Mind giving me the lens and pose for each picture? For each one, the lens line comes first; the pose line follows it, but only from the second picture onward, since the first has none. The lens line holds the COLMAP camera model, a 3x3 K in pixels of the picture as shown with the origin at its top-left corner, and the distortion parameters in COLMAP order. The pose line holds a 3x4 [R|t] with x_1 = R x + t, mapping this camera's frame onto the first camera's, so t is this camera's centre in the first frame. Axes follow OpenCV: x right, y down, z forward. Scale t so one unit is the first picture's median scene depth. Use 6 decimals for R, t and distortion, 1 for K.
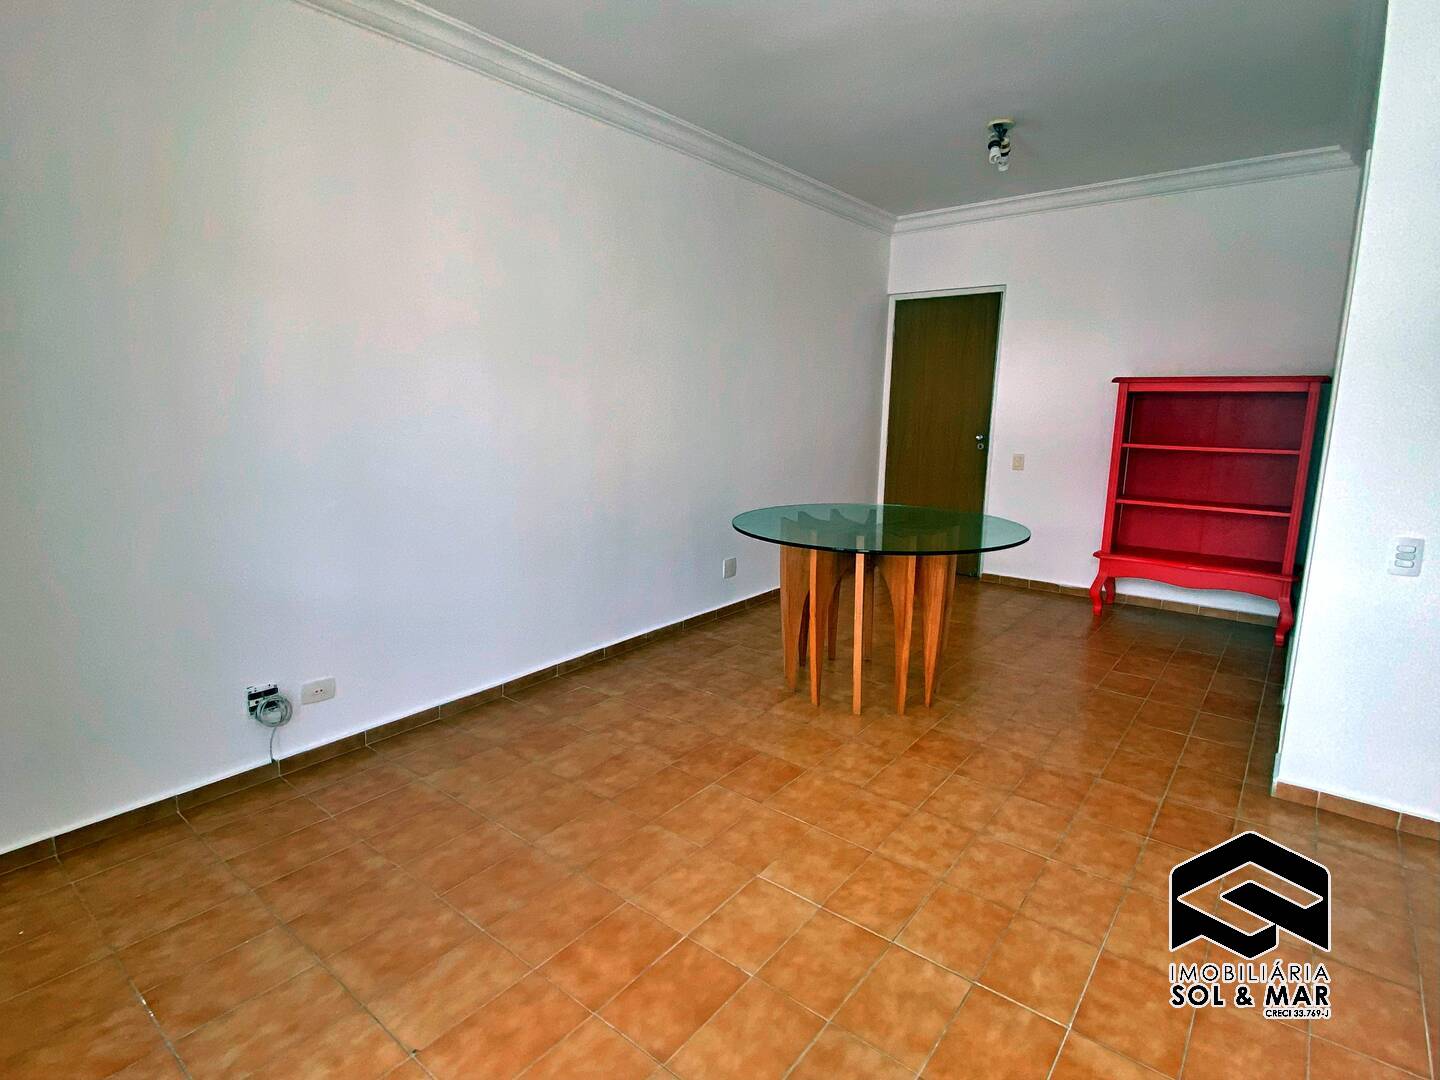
lens RADIAL K [[737.7, 0, 713.0], [0, 737.7, 533.3], [0, 0, 1]] dist [0.032347, -0.027575]
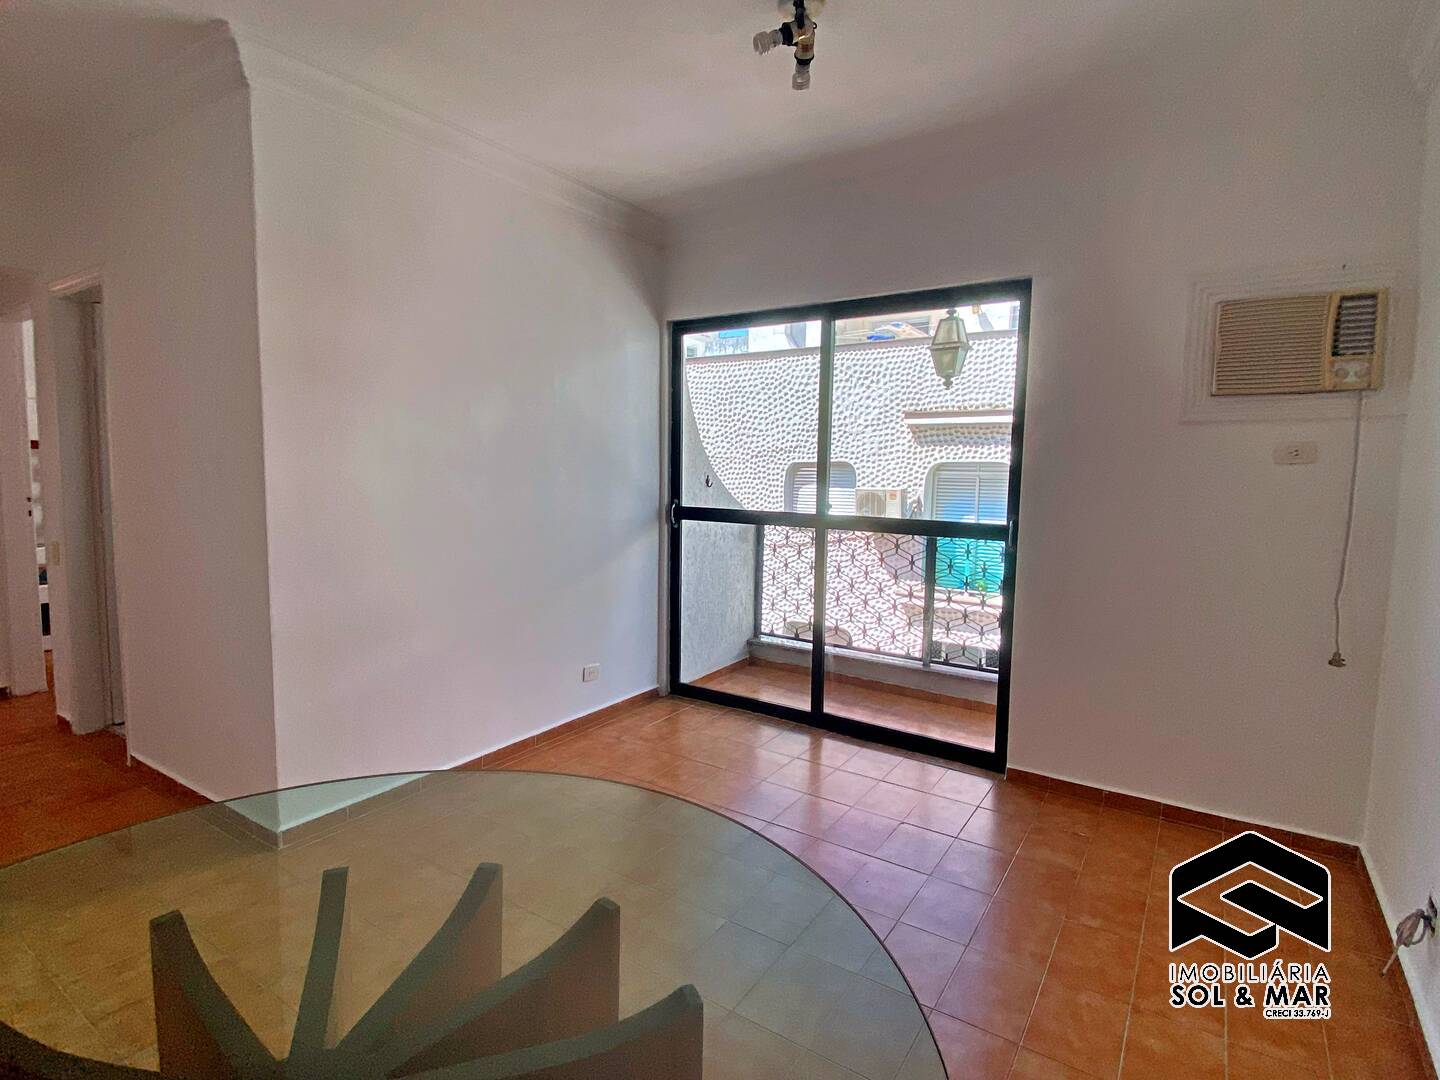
lens RADIAL K [[737.7, 0, 699.1], [0, 737.7, 530.9], [0, 0, 1]] dist [0.032347, -0.027575]
pose [[-0.996662, -0.016273, -0.079998, 0.136195], [-0.037113, 0.963128, 0.266471, -0.254032], [0.072712, 0.268551, -0.960517, 1.341272]]
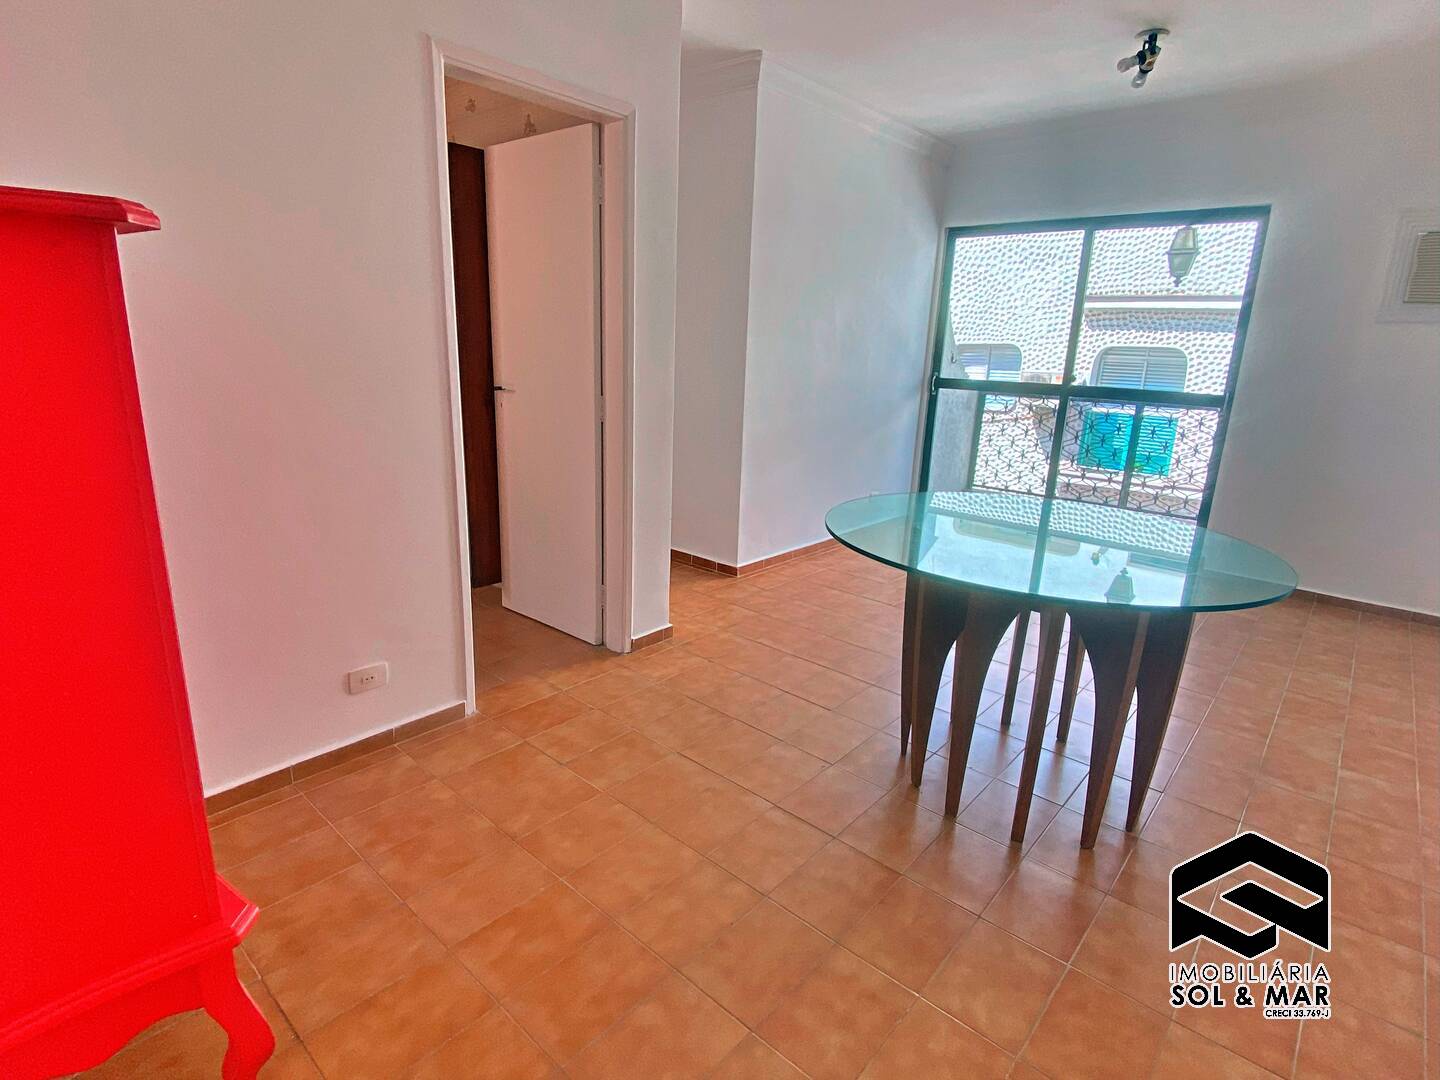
lens RADIAL K [[737.7, 0, 717.9], [0, 737.7, 526.4], [0, 0, 1]] dist [0.032347, -0.027575]
pose [[-0.997984, -0.055115, 0.031454, 0.555303], [-0.037071, 0.908635, 0.415943, -0.333535], [-0.051505, 0.413938, -0.908847, 1.846651]]
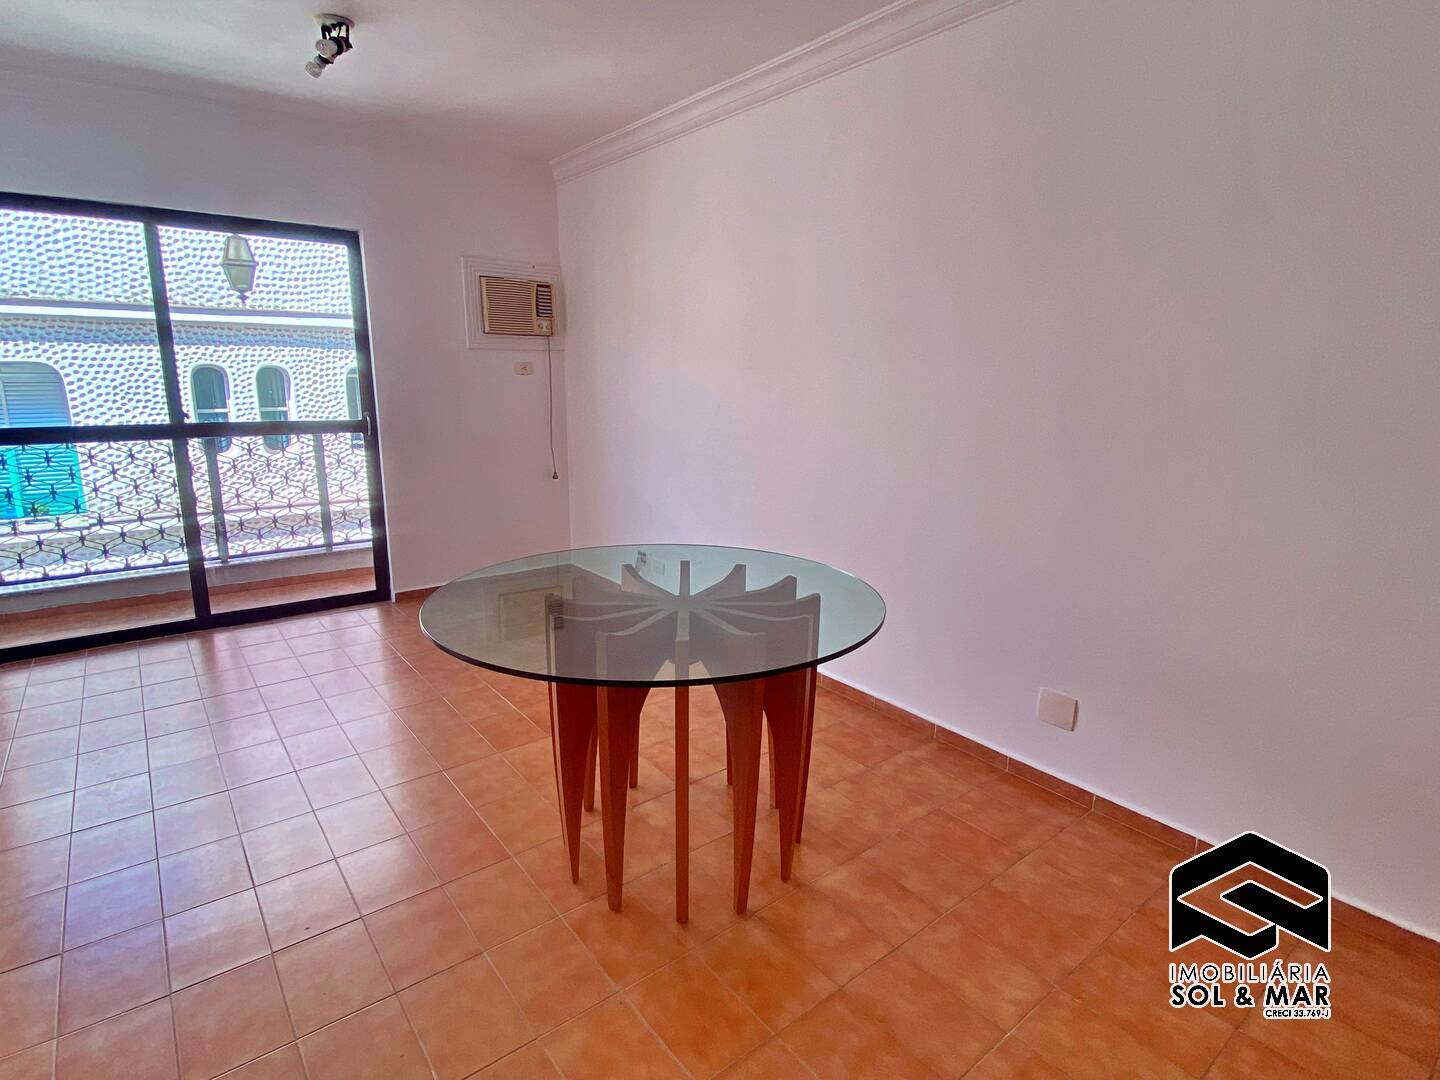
lens RADIAL K [[737.7, 0, 715.9], [0, 737.7, 534.4], [0, 0, 1]] dist [0.032347, -0.027575]
pose [[-0.228177, 0.196172, -0.953652, 0.913156], [-0.187712, 0.952251, 0.240797, -0.256077], [0.955353, 0.233956, -0.180458, 1.297727]]
